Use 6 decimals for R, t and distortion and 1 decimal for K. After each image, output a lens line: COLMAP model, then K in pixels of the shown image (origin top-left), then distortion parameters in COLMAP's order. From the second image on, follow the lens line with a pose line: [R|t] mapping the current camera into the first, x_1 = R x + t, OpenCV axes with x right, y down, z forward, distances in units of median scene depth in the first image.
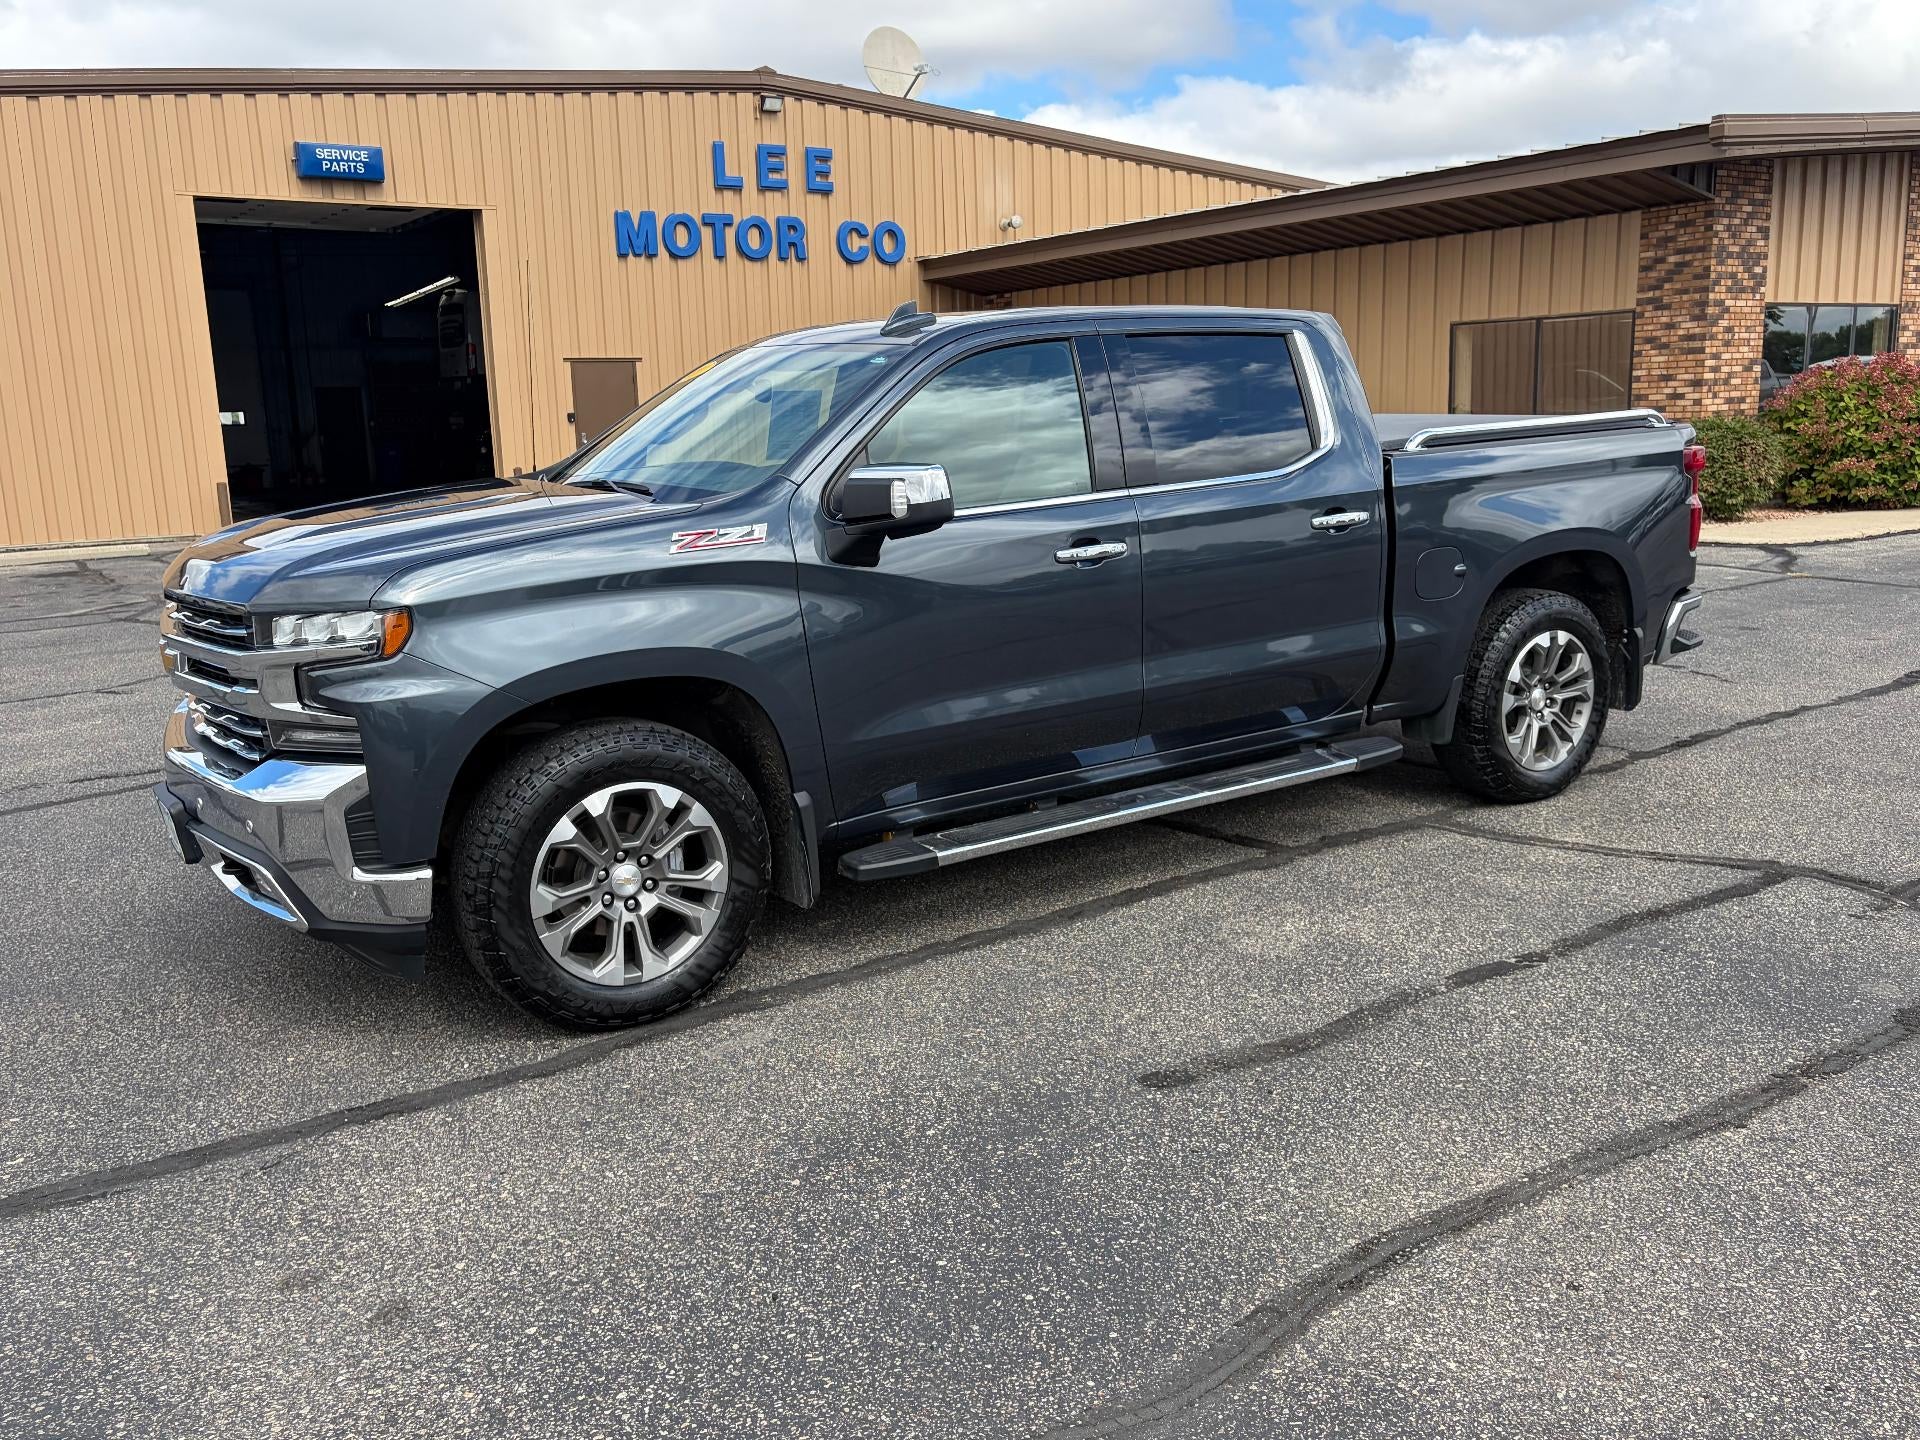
lens RADIAL K [[1595.3, 0, 947.3], [0, 1595.3, 718.7], [0, 0, 1]] dist [0.015072, 0.023530]
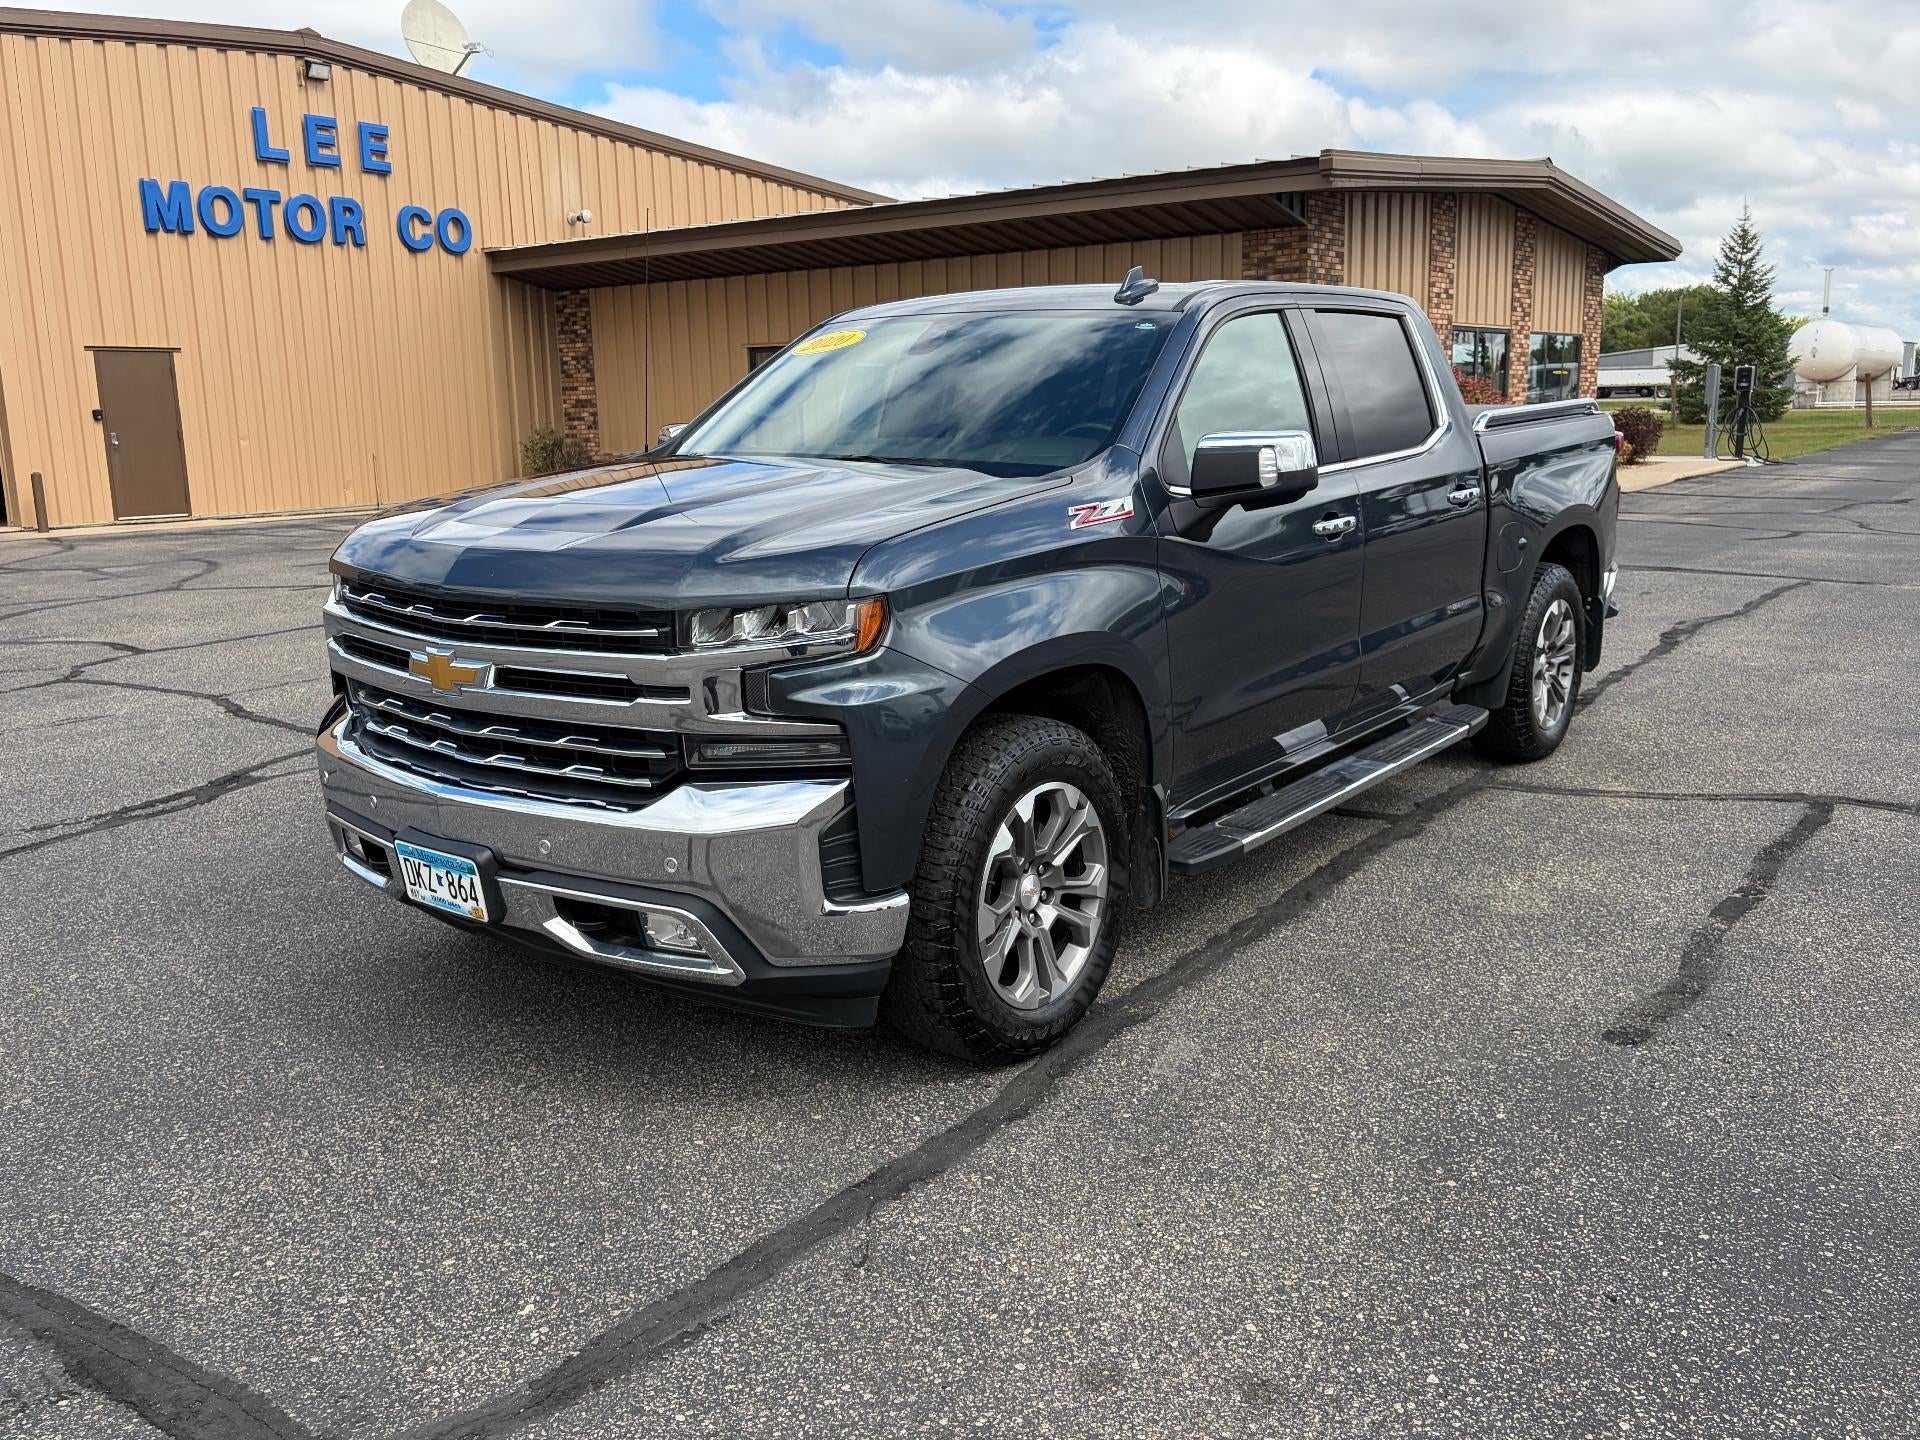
lens RADIAL K [[1600.8, 0, 955.0], [0, 1600.8, 720.0], [0, 0, 1]] dist [0.017134, 0.012275]
pose [[0.941989, -0.056013, 0.330936, -0.133568], [0.058346, 0.998292, 0.002890, -0.000182], [-0.330533, 0.016586, 0.943649, 0.040911]]
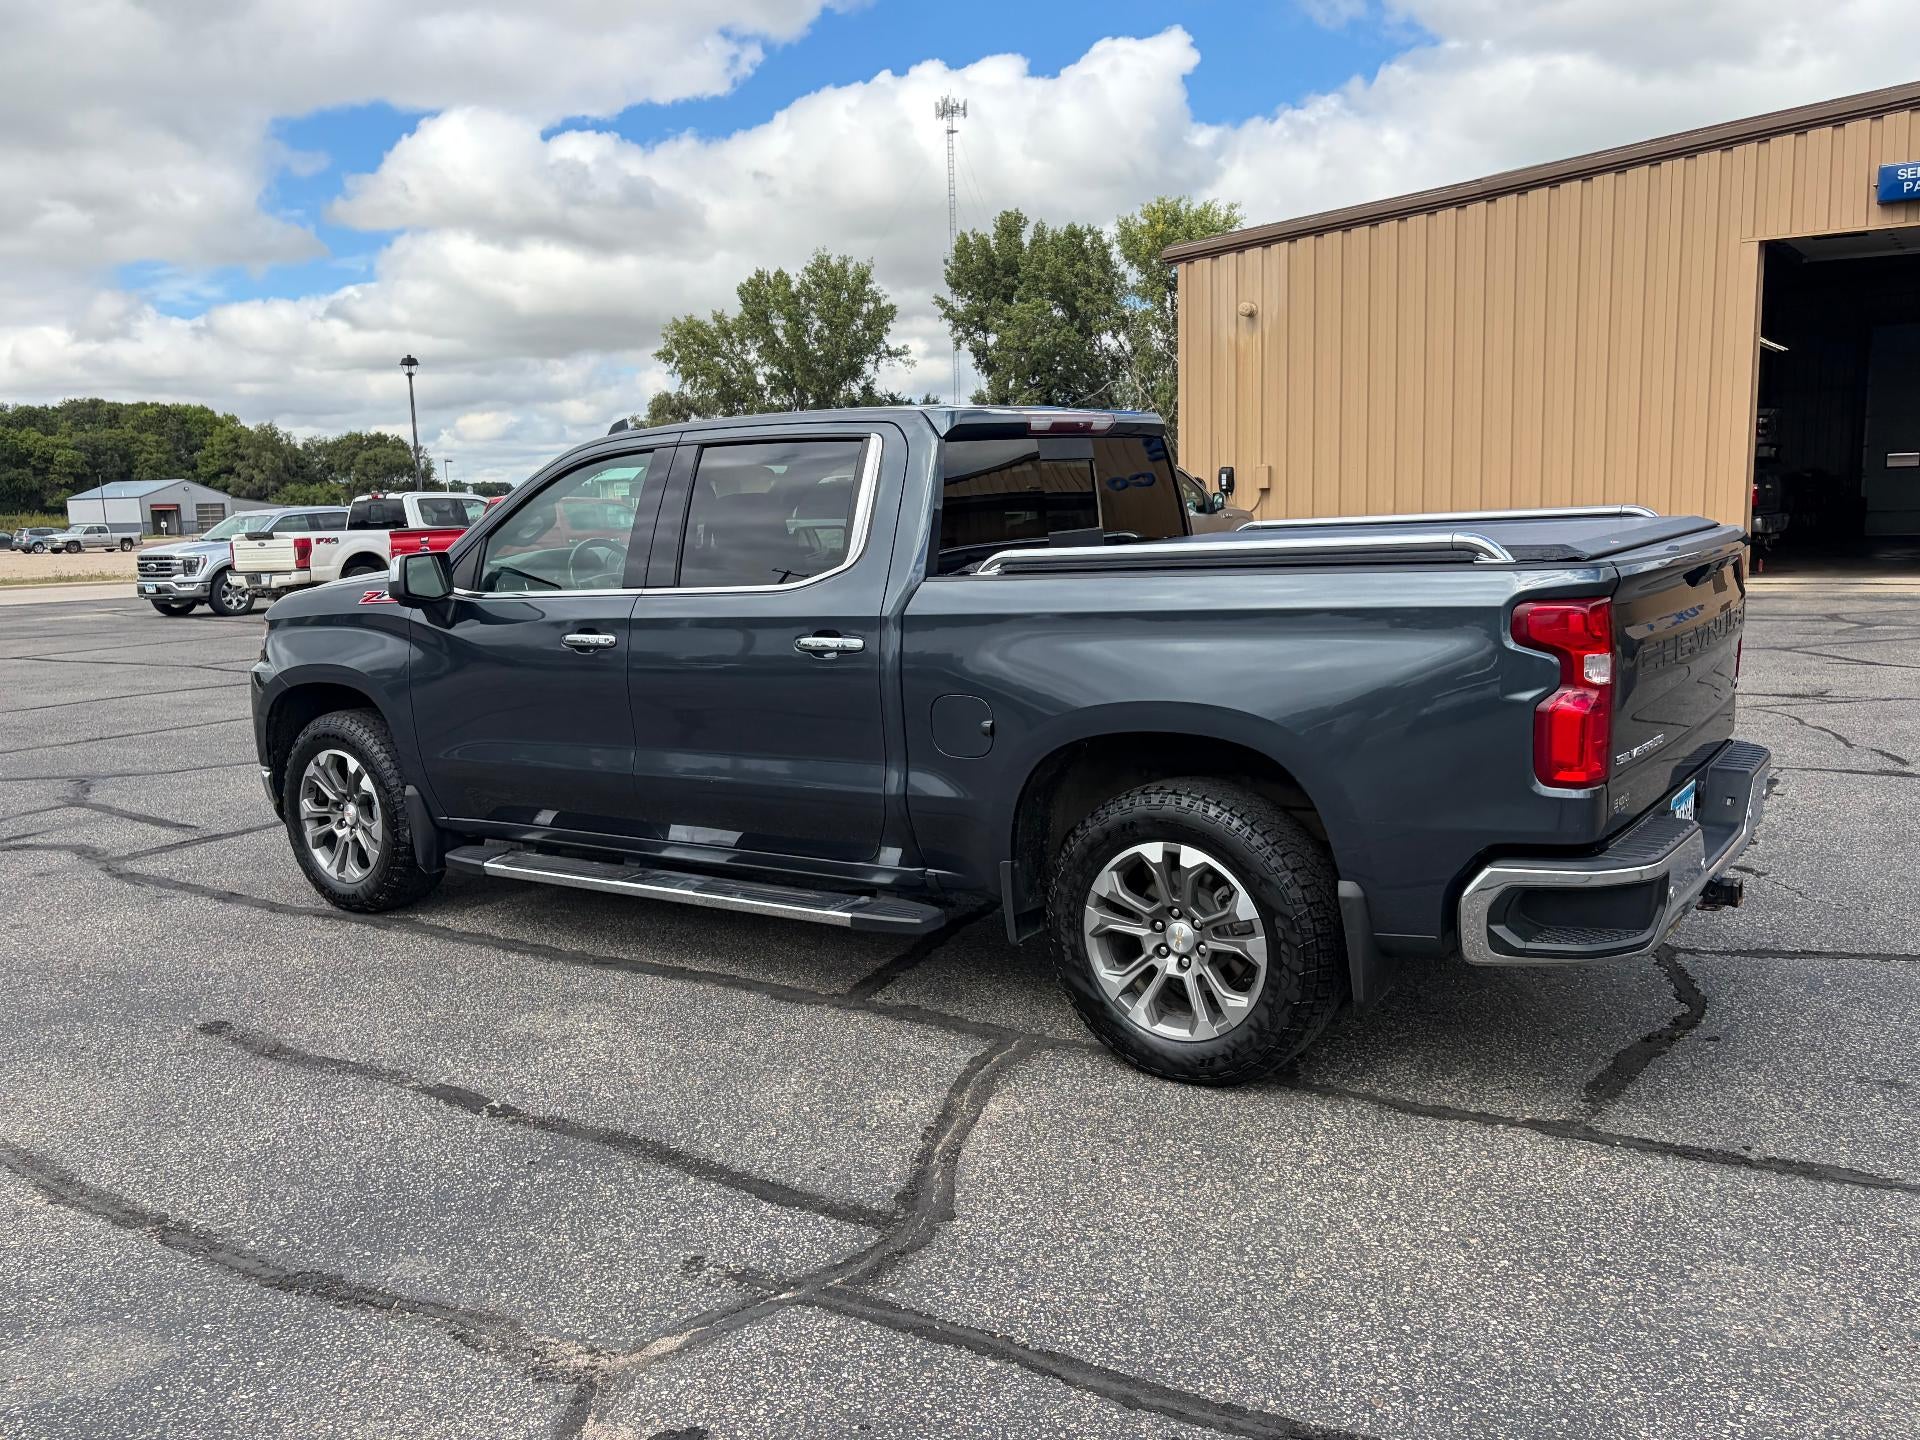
lens RADIAL K [[1587.2, 0, 960.9], [0, 1587.2, 757.9], [0, 0, 1]] dist [0.024200, -0.014462]
pose [[0.377955, 0.172956, -0.909525, 0.348734], [-0.166169, 0.979115, 0.117137, -0.056787], [0.910790, 0.106862, 0.398801, 0.230394]]
